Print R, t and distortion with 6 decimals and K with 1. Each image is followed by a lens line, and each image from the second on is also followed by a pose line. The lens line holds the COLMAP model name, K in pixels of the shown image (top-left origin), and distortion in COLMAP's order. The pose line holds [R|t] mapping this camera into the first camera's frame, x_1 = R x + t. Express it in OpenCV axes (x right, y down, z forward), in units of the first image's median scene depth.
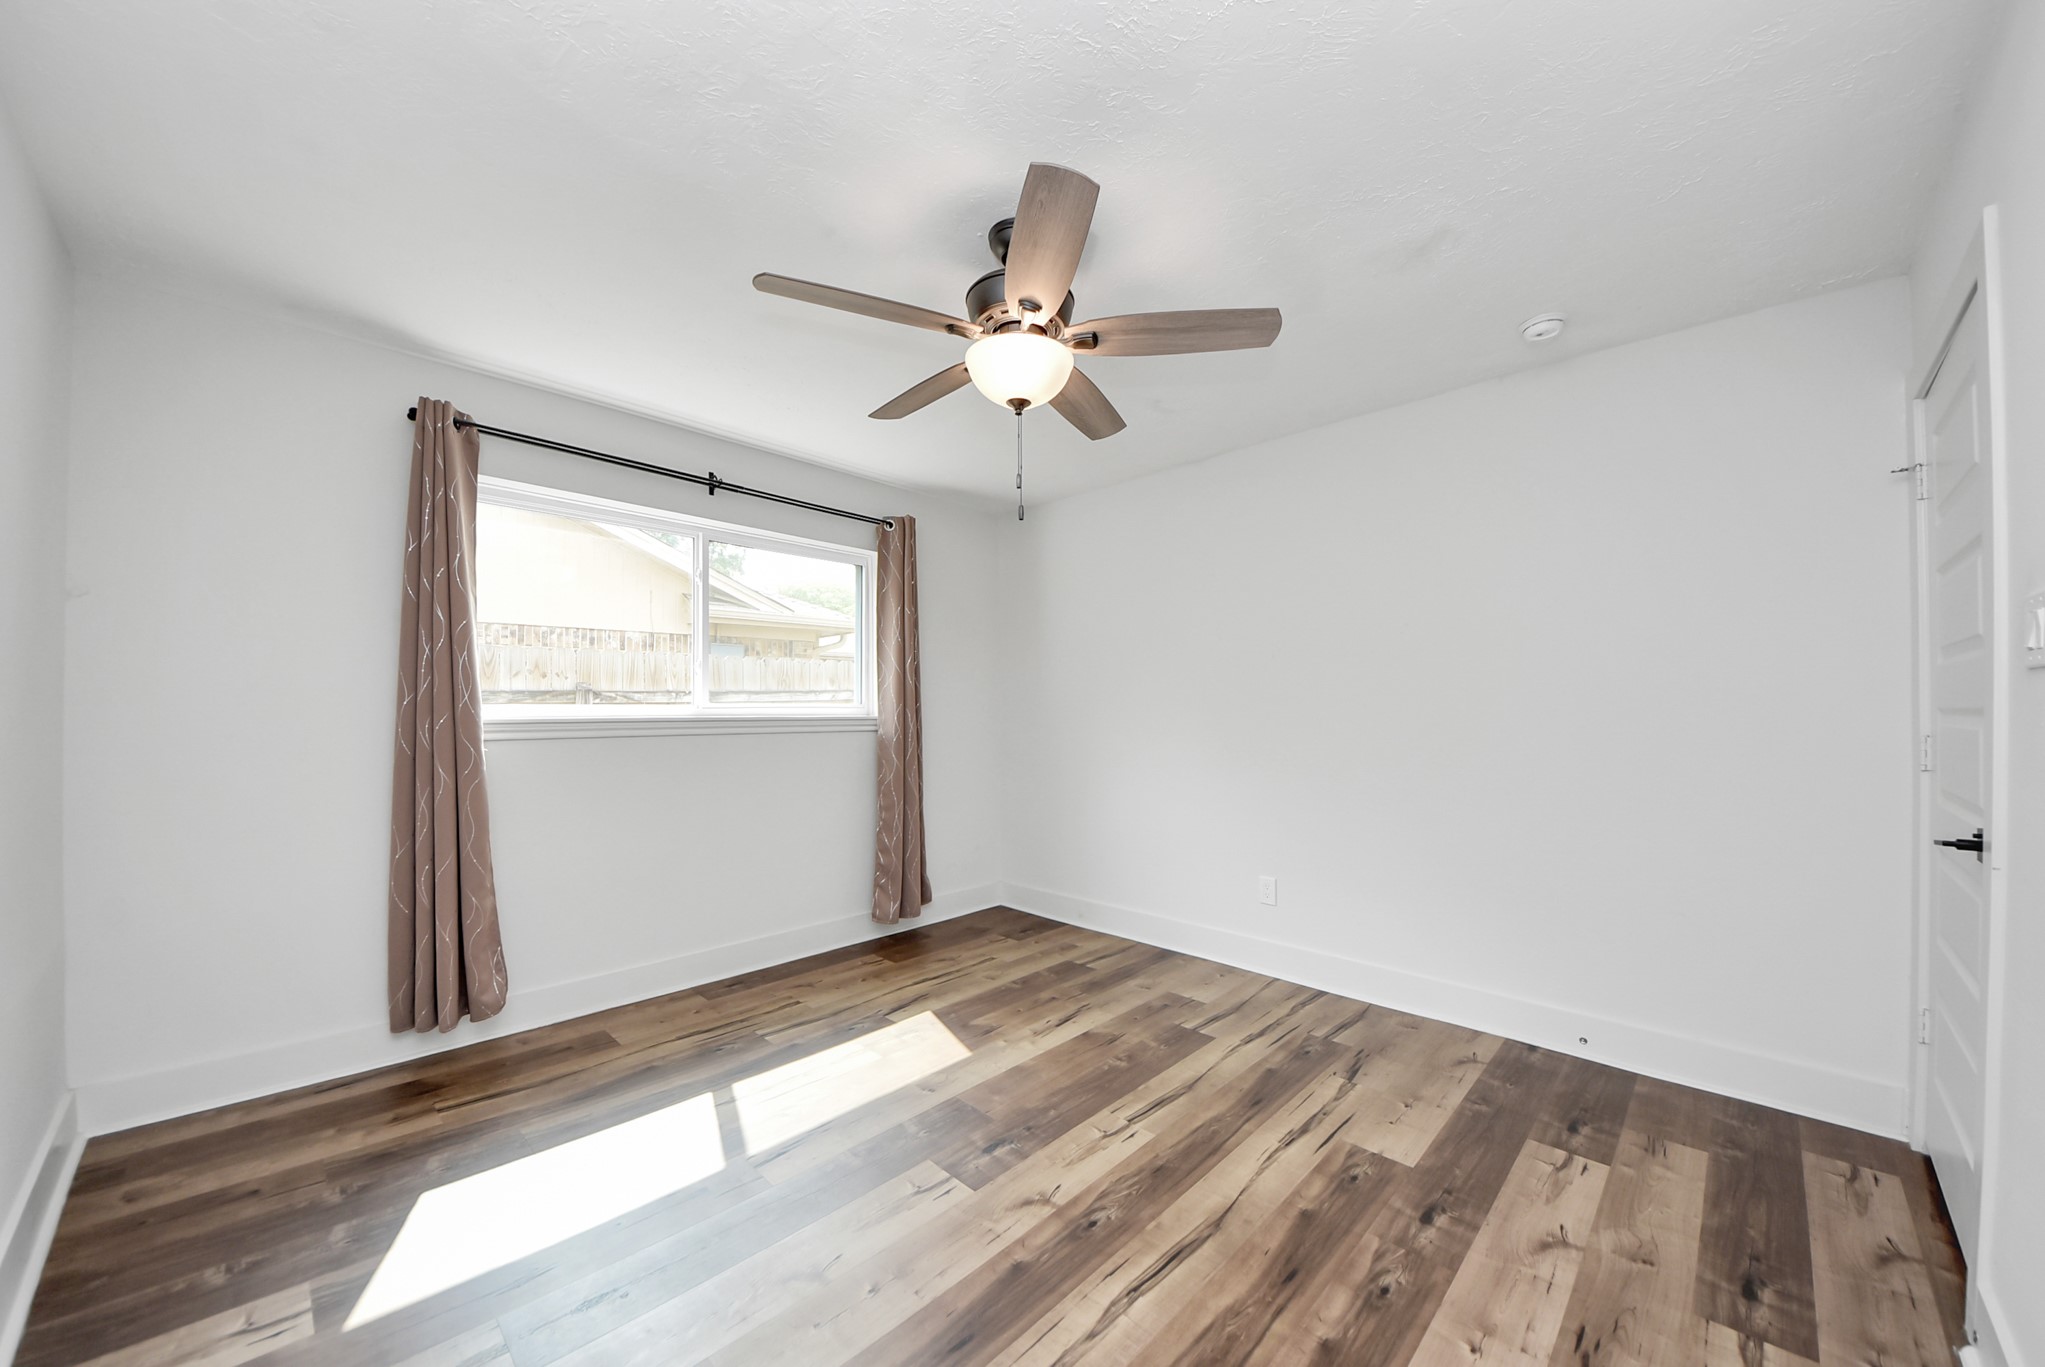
lens RADIAL K [[751.8, 0, 1032.3], [0, 751.8, 701.0], [0, 0, 1]] dist [0.001045, -0.003349]
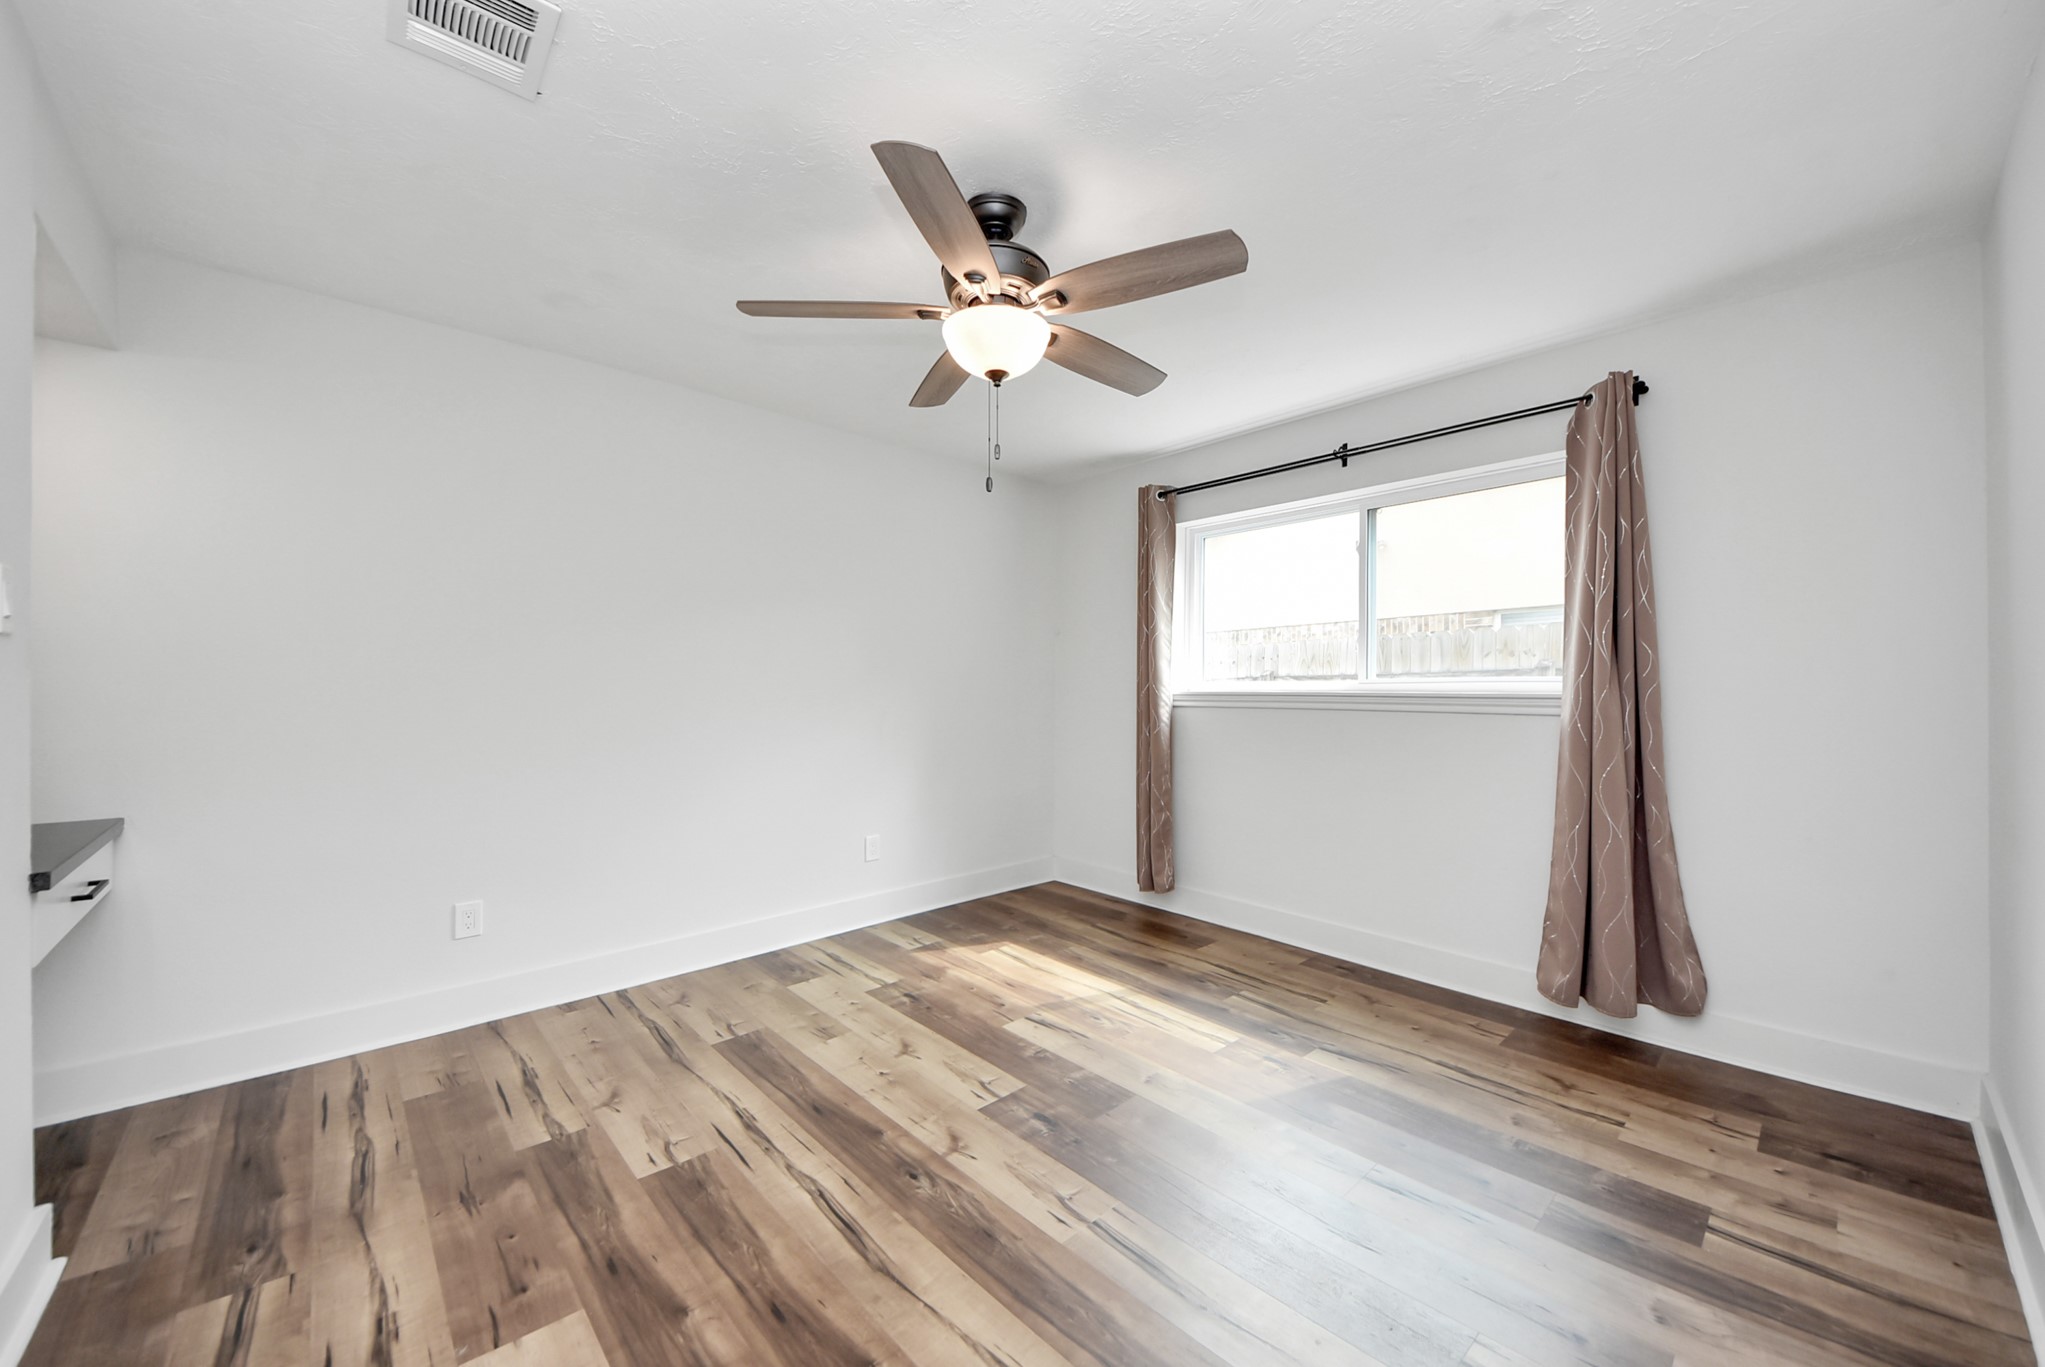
lens RADIAL K [[751.8, 0, 1038.3], [0, 751.8, 682.1], [0, 0, 1]] dist [0.001045, -0.003349]
pose [[-0.037126, -0.010366, -0.999257, 0.742098], [-0.004119, 0.999939, -0.010220, 0.028283], [0.999302, 0.003737, -0.037166, 0.819222]]
